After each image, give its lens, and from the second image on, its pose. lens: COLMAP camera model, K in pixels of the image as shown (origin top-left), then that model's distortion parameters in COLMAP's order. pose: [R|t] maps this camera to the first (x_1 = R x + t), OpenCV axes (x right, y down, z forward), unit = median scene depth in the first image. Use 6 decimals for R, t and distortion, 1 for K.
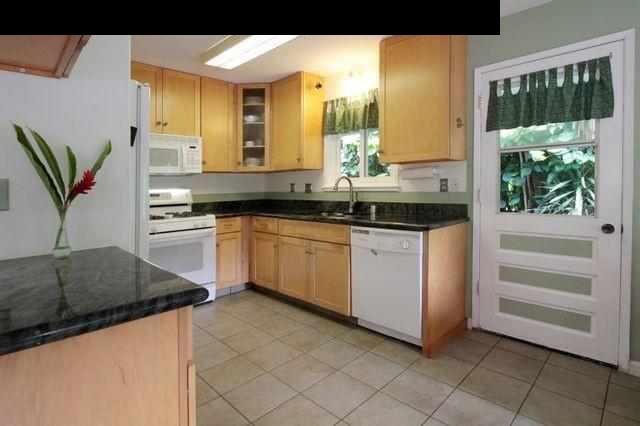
lens RADIAL K [[332.7, 0, 312.0], [0, 332.7, 186.7], [0, 0, 1]] dist [-0.002430, -0.000313]
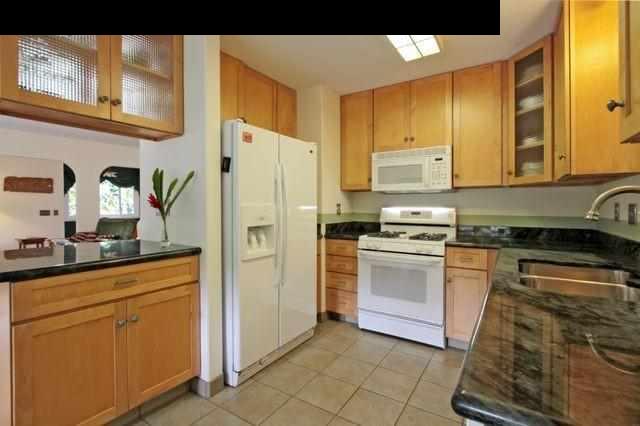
lens RADIAL K [[304.5, 0, 319.1], [0, 304.5, 200.1], [0, 0, 1]] dist [-0.013581, -0.000375]
pose [[0.231008, 0.006369, -0.972931, 0.321338], [-0.015367, 0.999878, 0.002897, -0.010623], [0.972831, 0.014281, 0.231078, 0.507411]]
